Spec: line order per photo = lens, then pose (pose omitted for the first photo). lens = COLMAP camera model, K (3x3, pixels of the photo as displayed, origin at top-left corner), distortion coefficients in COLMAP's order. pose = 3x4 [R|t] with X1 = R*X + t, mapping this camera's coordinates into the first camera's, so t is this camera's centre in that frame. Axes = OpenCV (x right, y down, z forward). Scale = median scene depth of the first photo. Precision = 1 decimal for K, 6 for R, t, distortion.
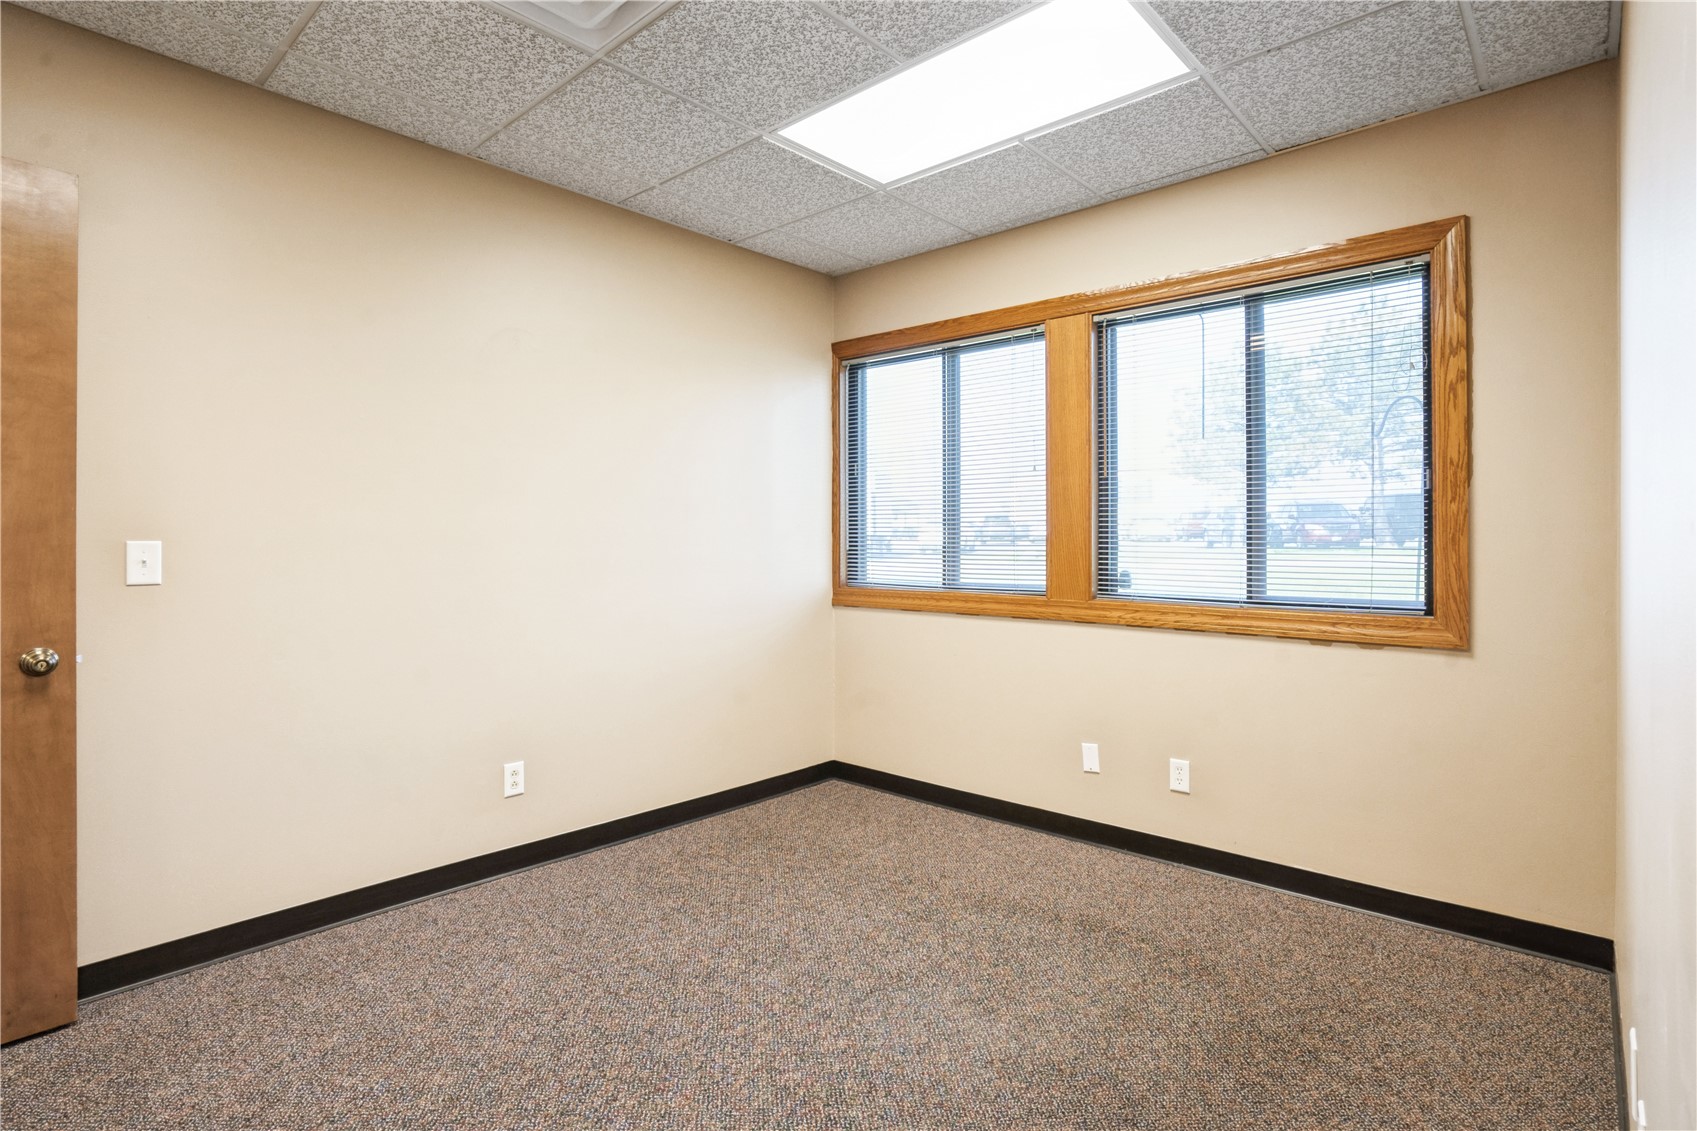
lens RADIAL K [[844.0, 0, 847.9], [0, 844.0, 544.3], [0, 0, 1]] dist [-0.011831, -0.000228]
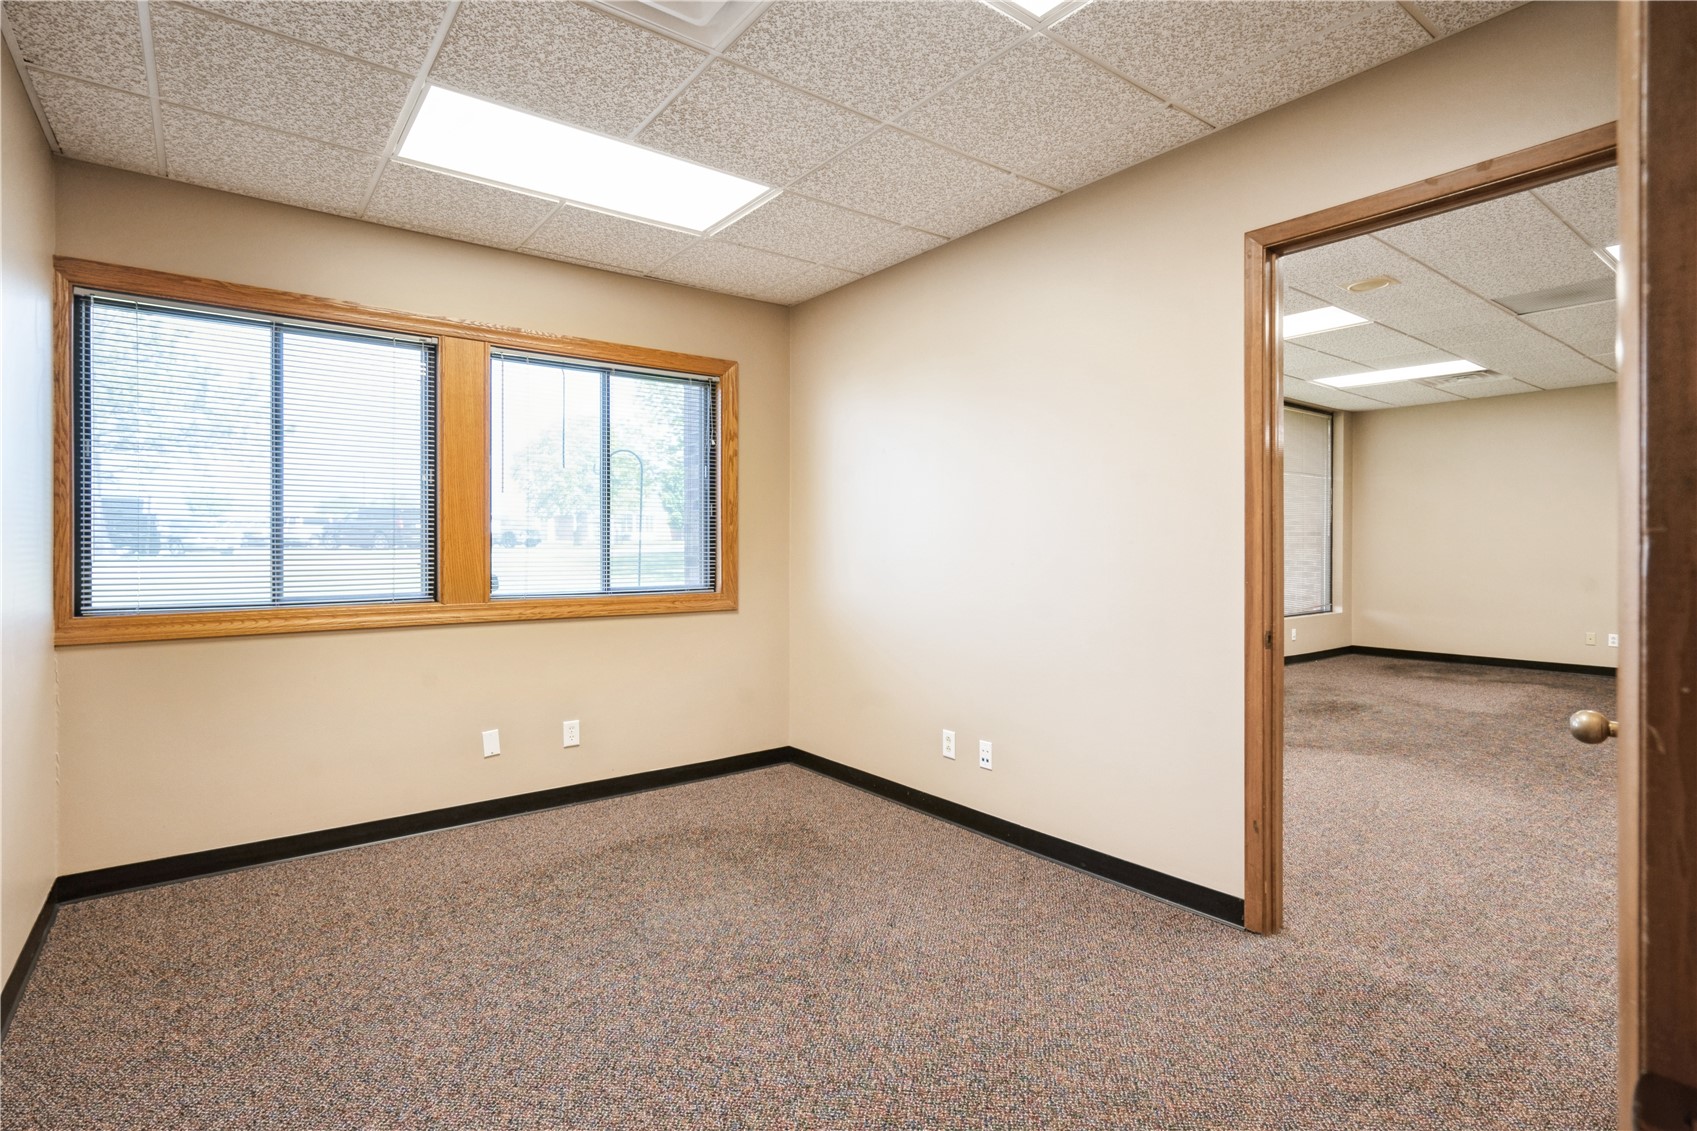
lens RADIAL K [[836.2, 0, 848.5], [0, 836.2, 565.5], [0, 0, 1]] dist [-0.002043, -0.000239]
pose [[0.195799, -0.031068, 0.980152, -0.771770], [0.001136, 0.999505, 0.031454, -0.017785], [-0.980643, -0.005046, 0.195737, 0.352499]]
